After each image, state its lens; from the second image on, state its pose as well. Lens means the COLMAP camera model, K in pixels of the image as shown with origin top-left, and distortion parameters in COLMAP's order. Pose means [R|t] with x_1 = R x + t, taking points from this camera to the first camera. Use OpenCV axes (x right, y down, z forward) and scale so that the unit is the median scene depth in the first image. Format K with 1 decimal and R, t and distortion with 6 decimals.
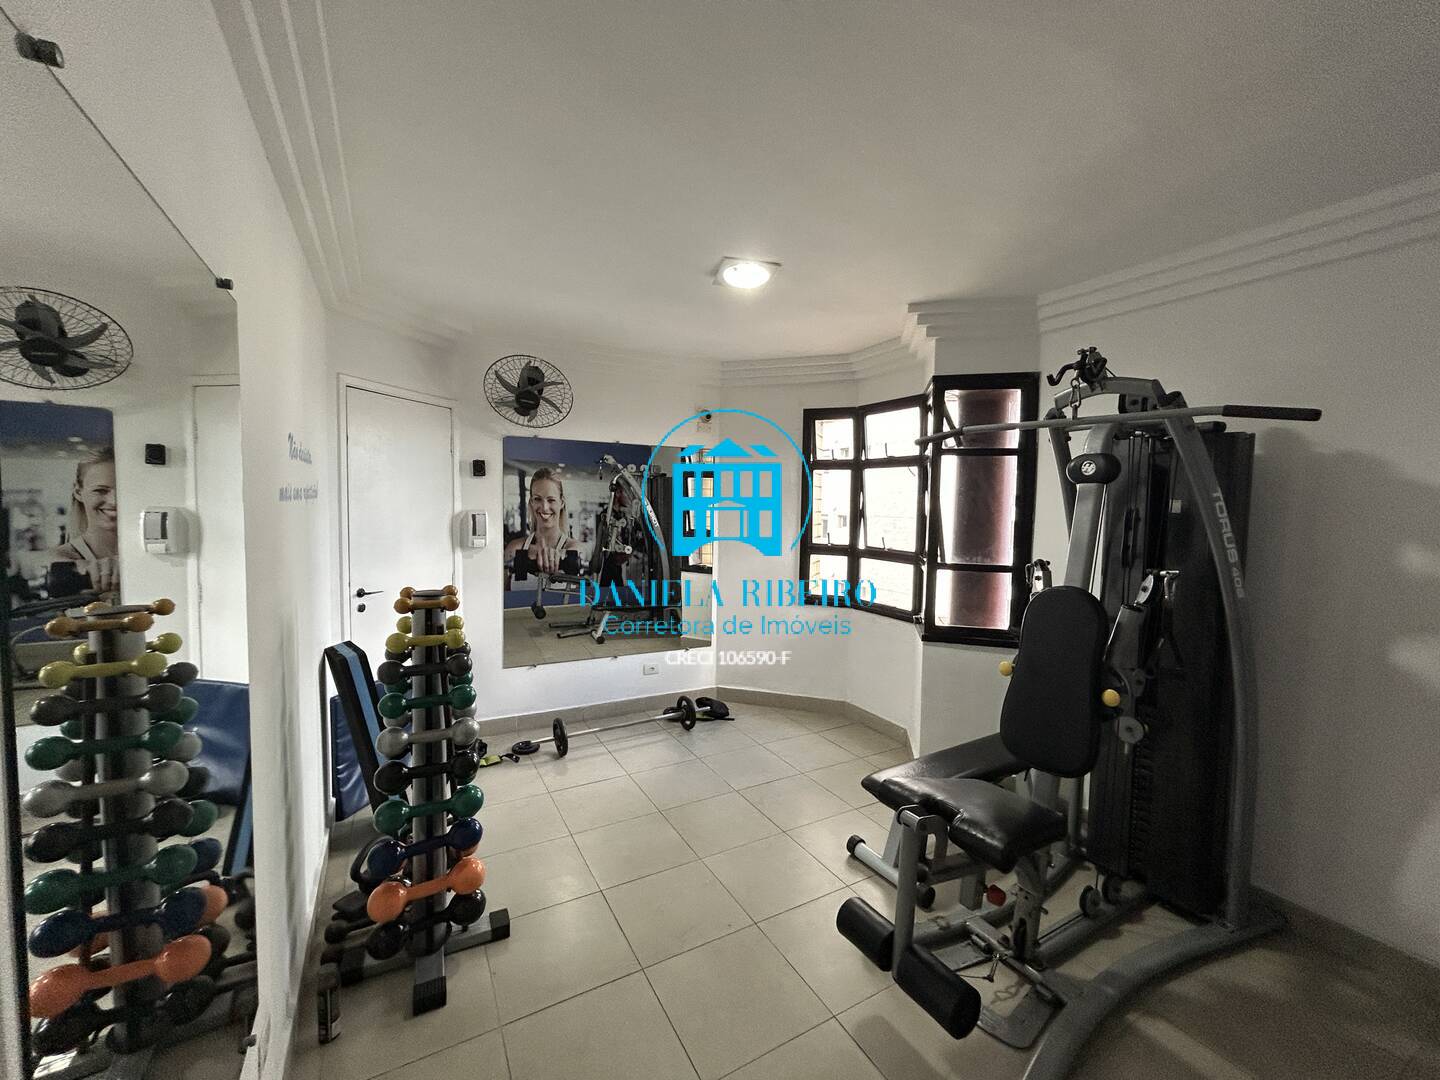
lens RADIAL K [[584.9, 0, 722.9], [0, 584.9, 537.5], [0, 0, 1]] dist [-0.002849, 0.001633]
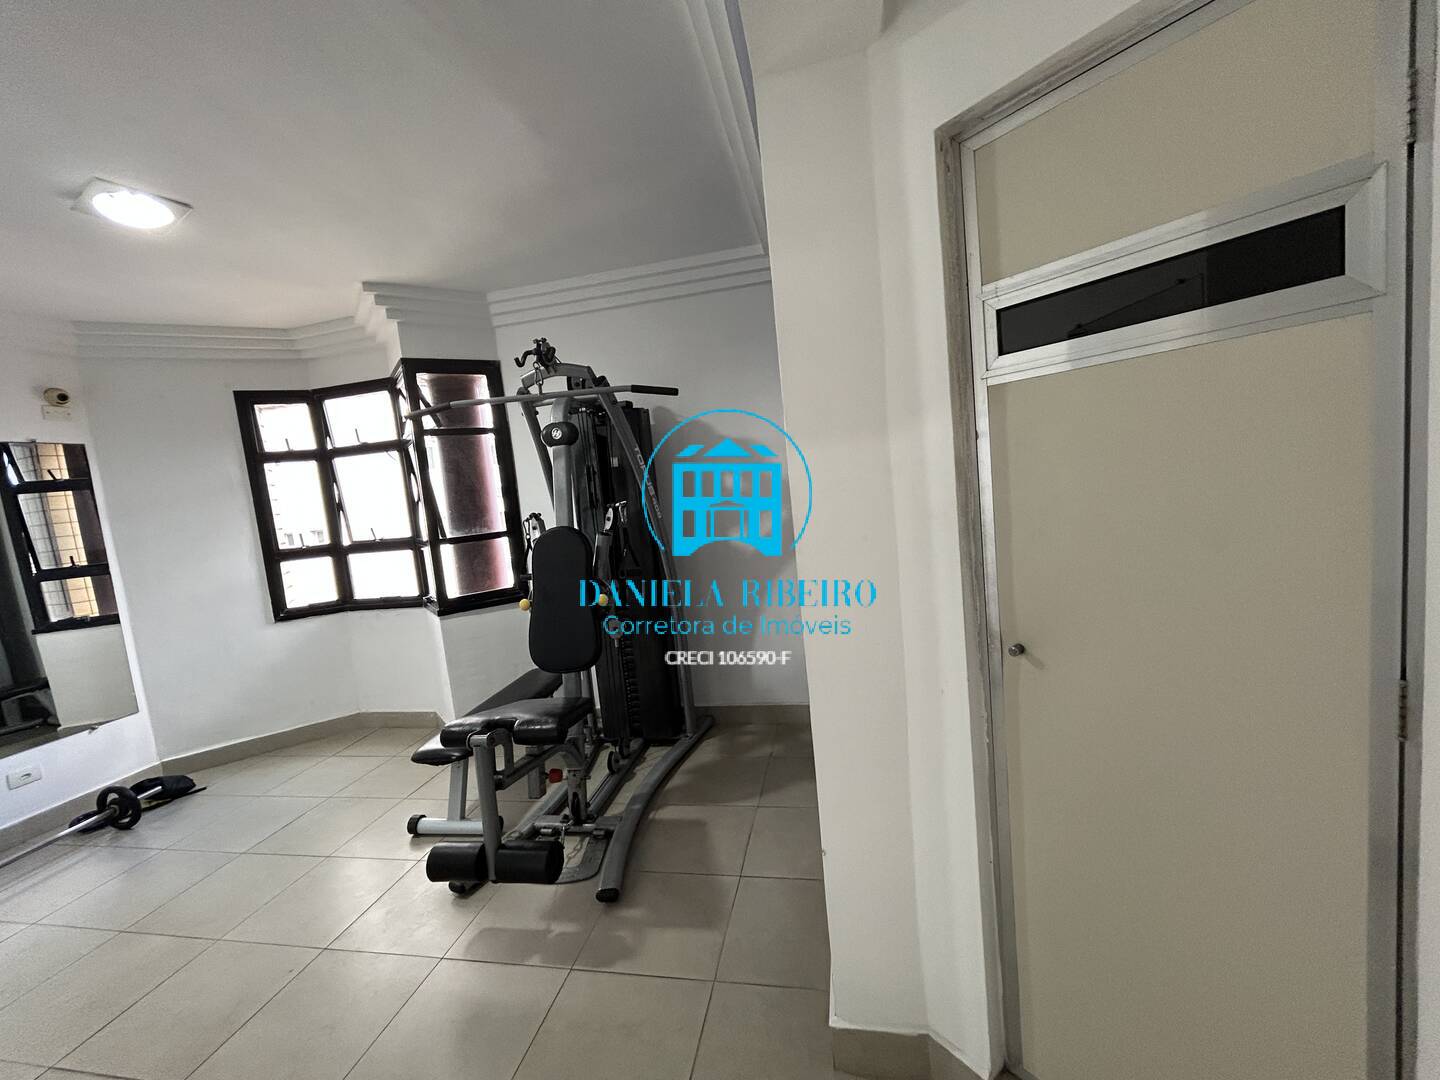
lens RADIAL K [[584.9, 0, 722.9], [0, 584.9, 537.5], [0, 0, 1]] dist [-0.002849, 0.001633]
pose [[0.649548, -0.155288, 0.744293, -0.099413], [0.155251, 0.985385, 0.070100, 0.056562], [-0.744301, 0.070019, 0.664164, -0.084457]]
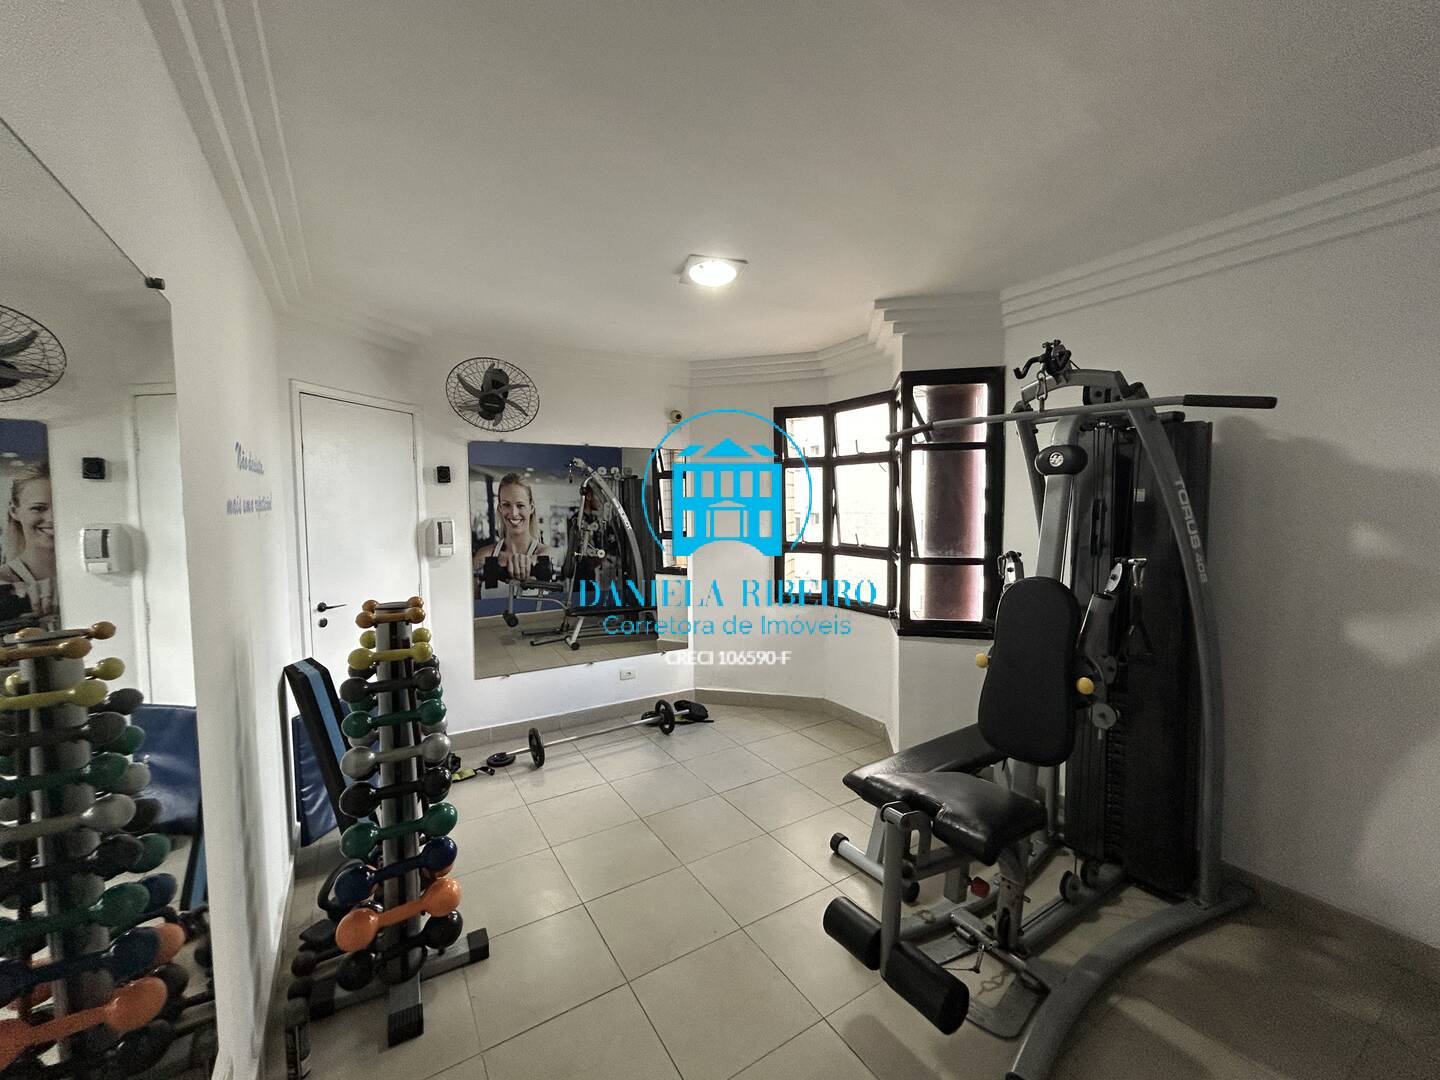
lens RADIAL K [[584.9, 0, 722.9], [0, 584.9, 537.5], [0, 0, 1]] dist [-0.002849, 0.001633]
pose [[0.998532, -0.029514, 0.045413, -0.000989], [0.029539, 0.999564, 0.000125, -0.000832], [-0.045397, 0.001217, 0.998968, 0.011171]]
